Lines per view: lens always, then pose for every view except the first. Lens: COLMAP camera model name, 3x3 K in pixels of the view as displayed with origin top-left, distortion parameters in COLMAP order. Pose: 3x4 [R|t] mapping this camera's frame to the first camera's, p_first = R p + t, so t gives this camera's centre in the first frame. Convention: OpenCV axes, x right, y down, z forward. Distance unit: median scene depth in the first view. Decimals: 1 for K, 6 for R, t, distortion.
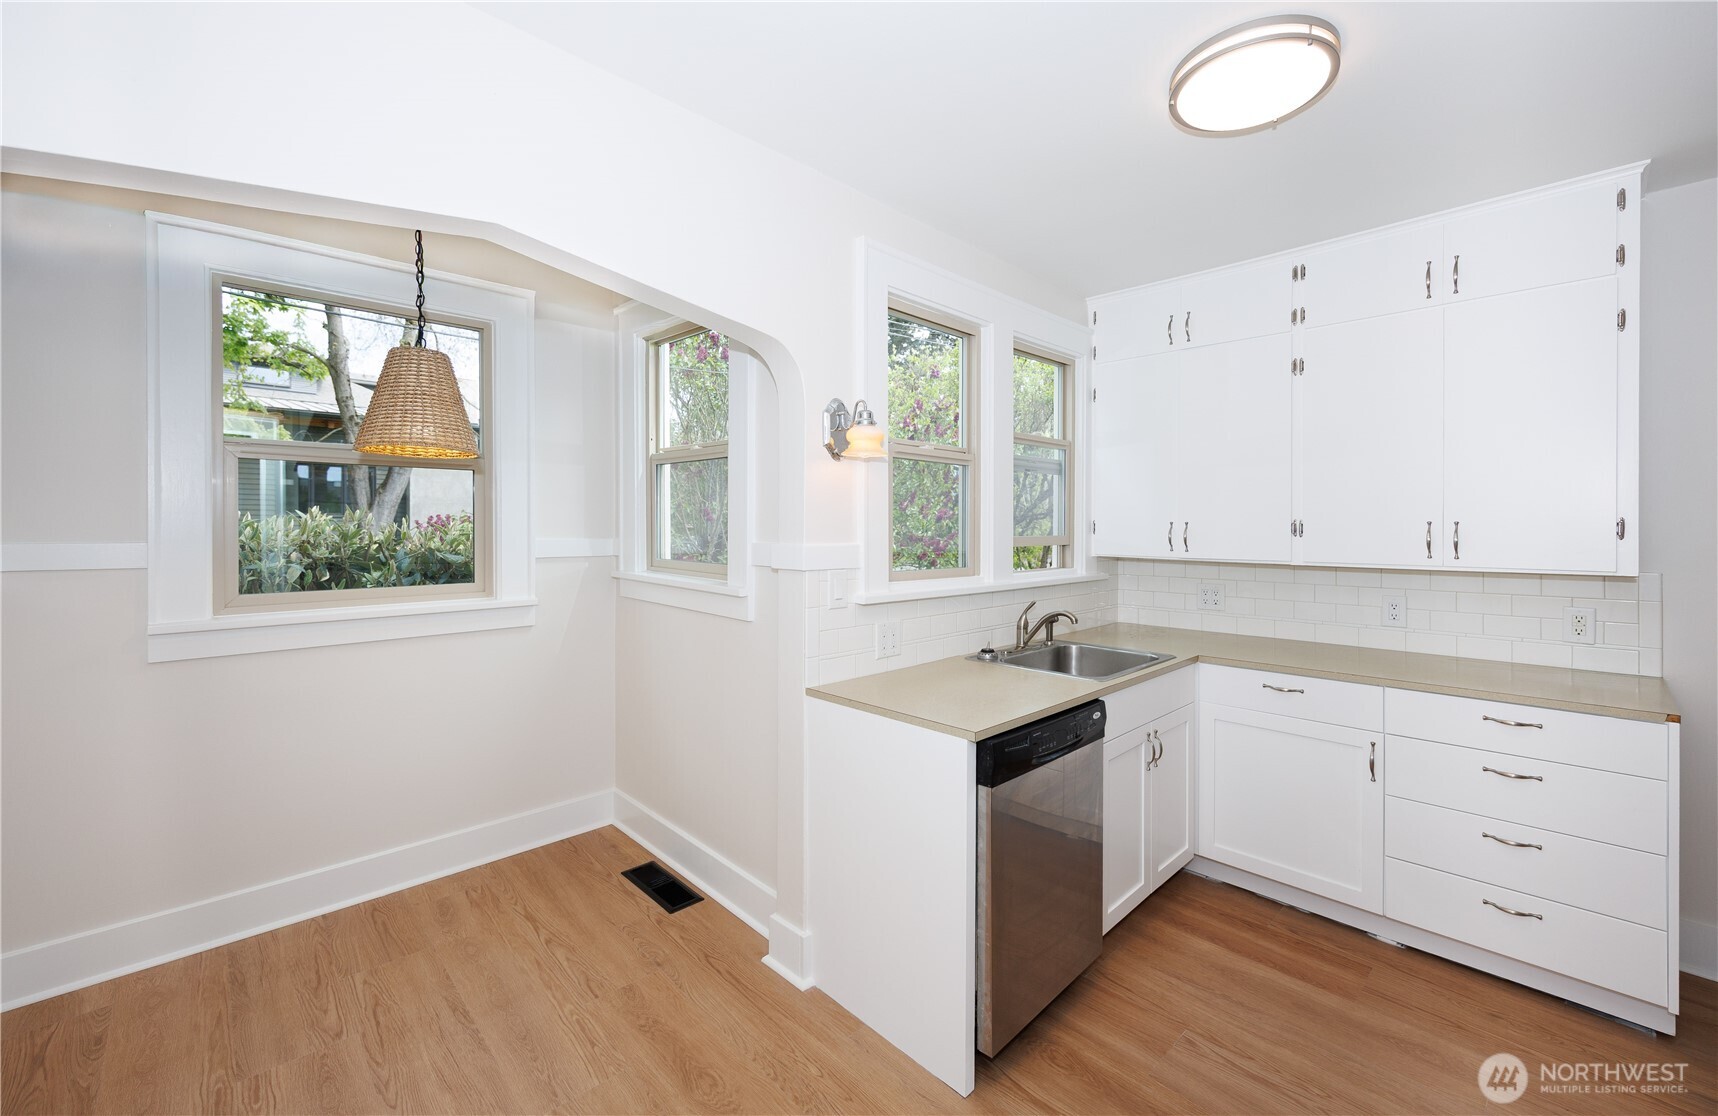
lens RADIAL K [[693.6, 0, 853.0], [0, 693.6, 532.3], [0, 0, 1]] dist [-0.000539, 0.000028]
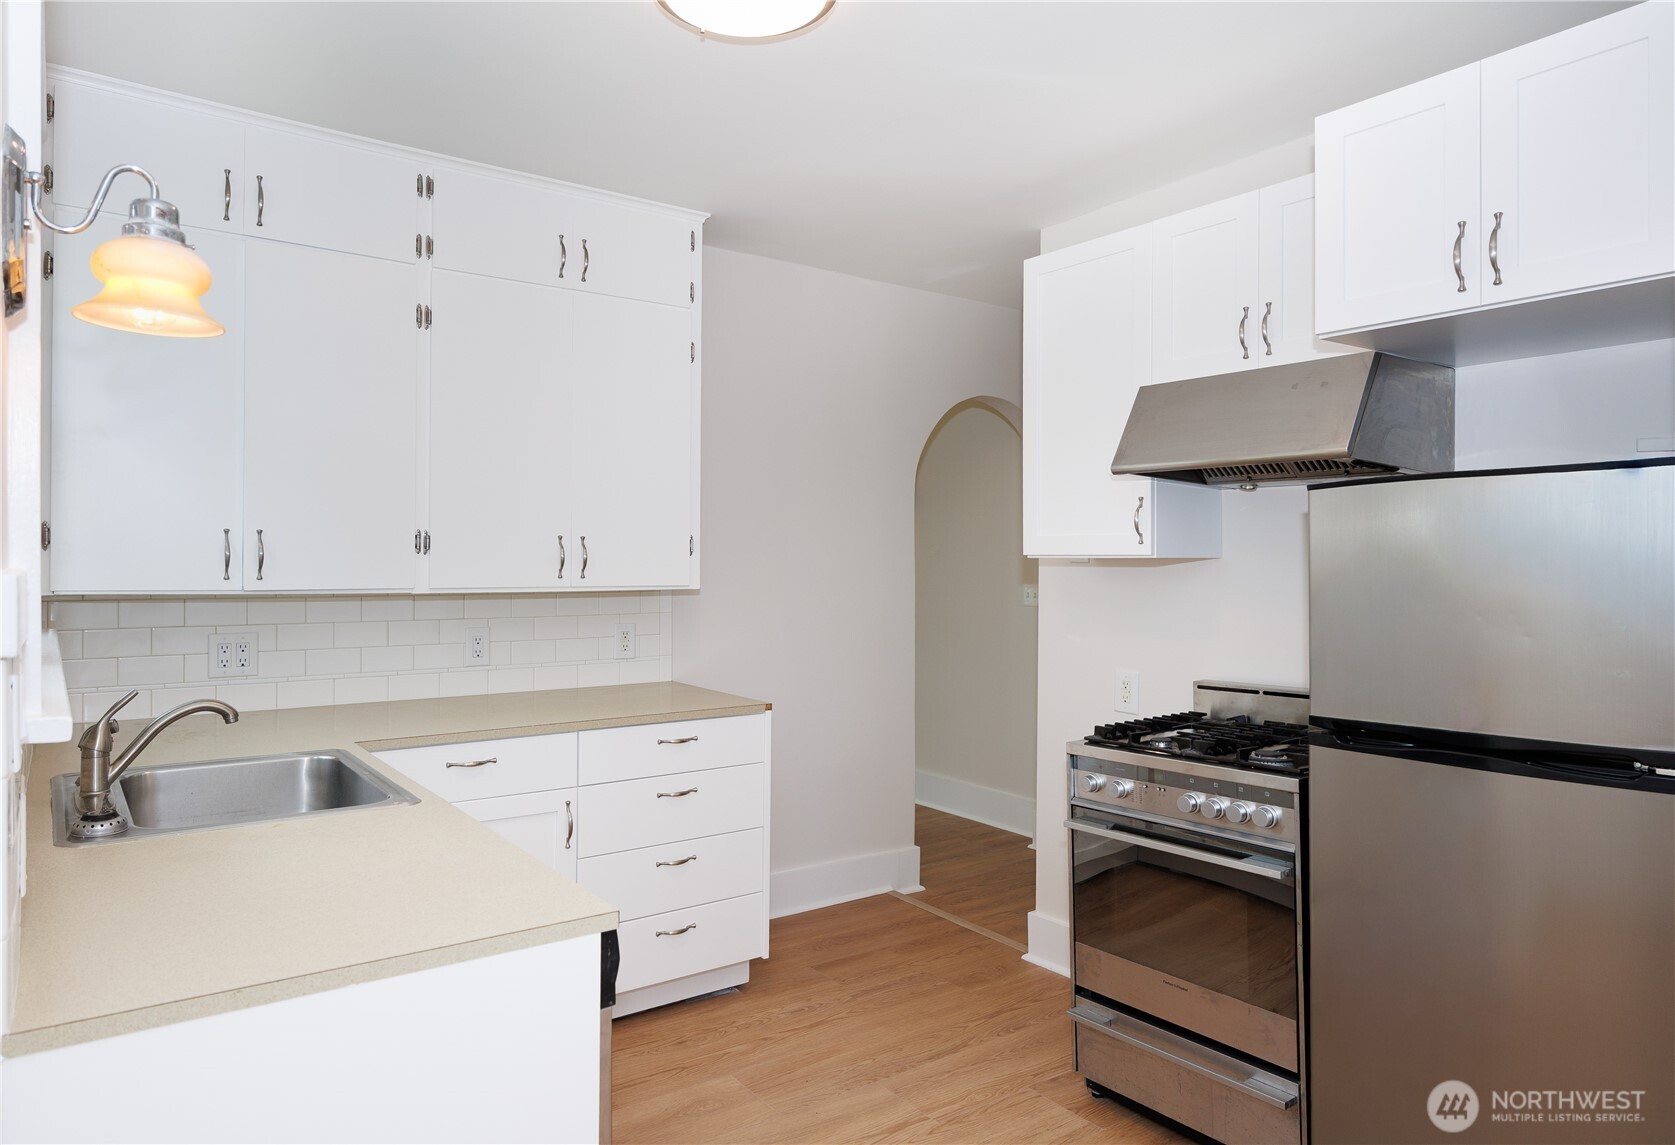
lens RADIAL K [[1062.4, 0, 834.9], [0, 1062.4, 548.1], [0, 0, 1]] dist [0.023301, 0.000404]
pose [[0.137323, -0.002958, 0.990522, -0.456034], [-0.005708, 0.999977, 0.003778, -0.007598], [-0.990510, -0.006173, 0.137302, 0.492524]]
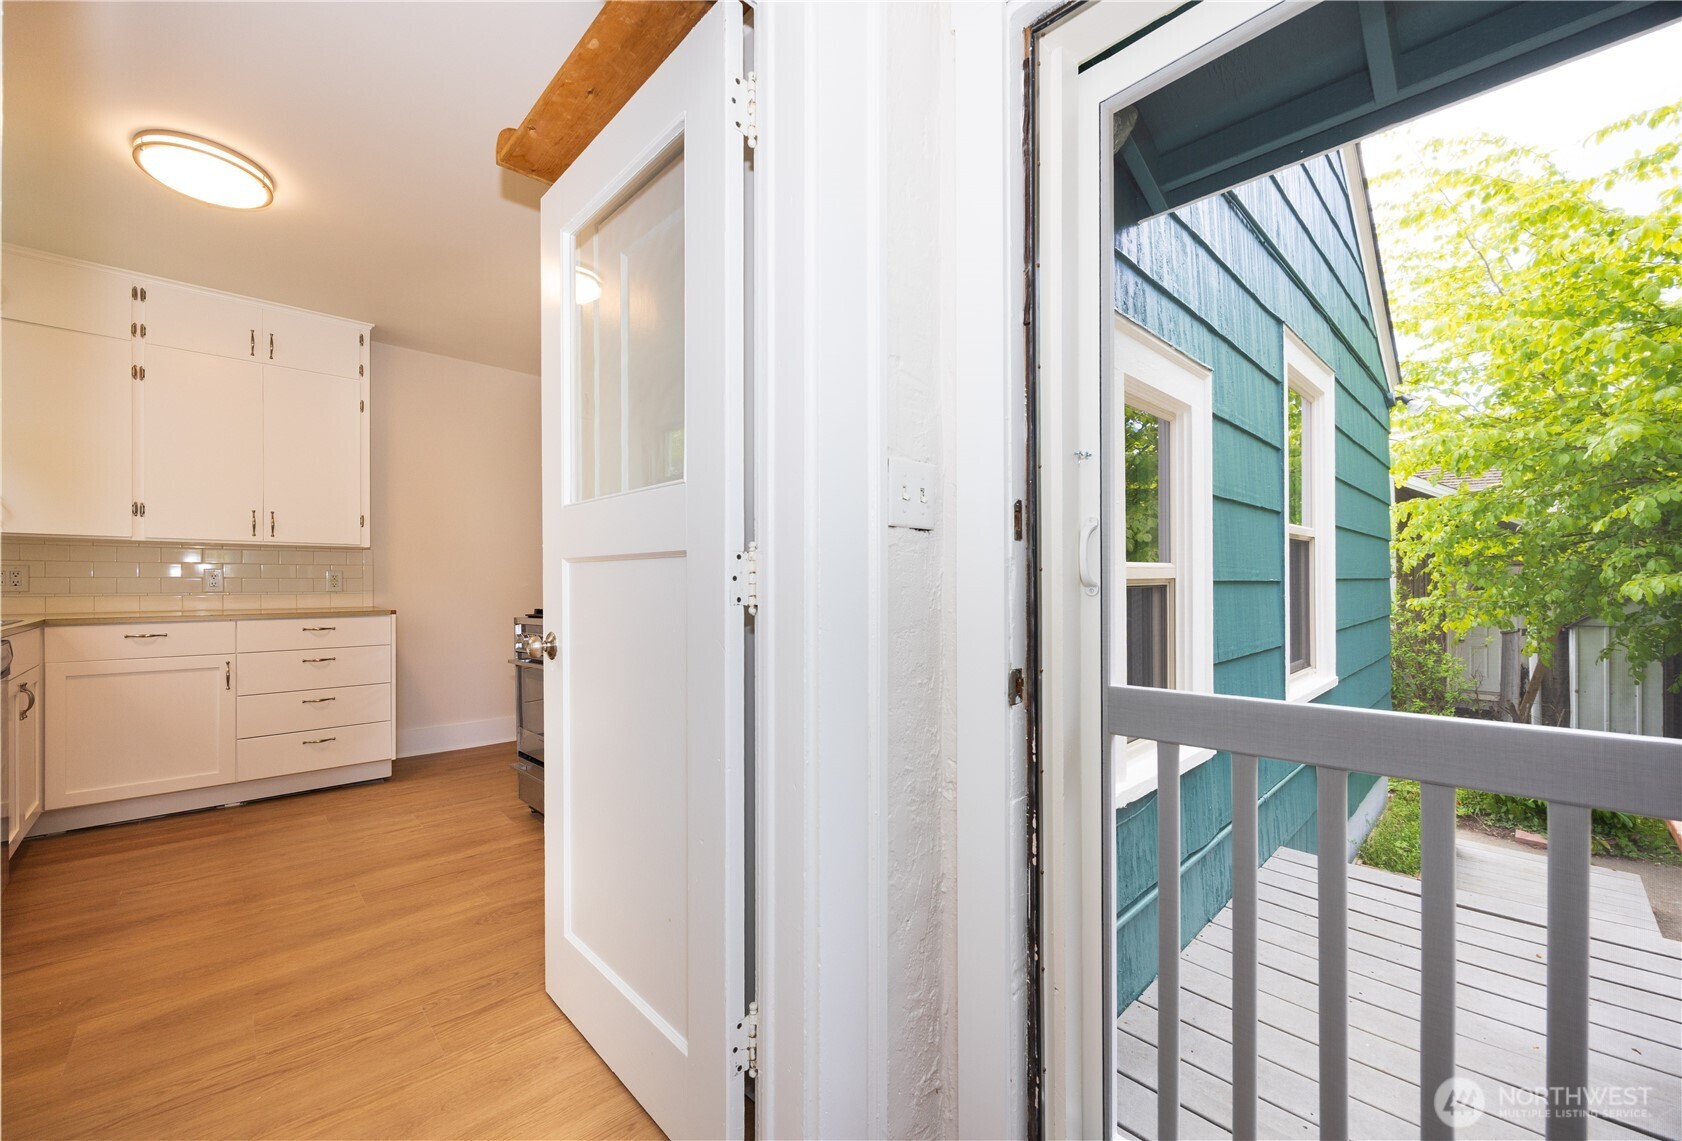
lens RADIAL K [[674.6, 0, 836.7], [0, 674.6, 575.3], [0, 0, 1]] dist [0.010982, 0.000246]
pose [[0.014054, -0.000955, 0.999901, -0.589592], [-0.000068, 1.000000, 0.000956, 0.122192], [-0.999901, -0.000081, 0.014054, -0.242972]]
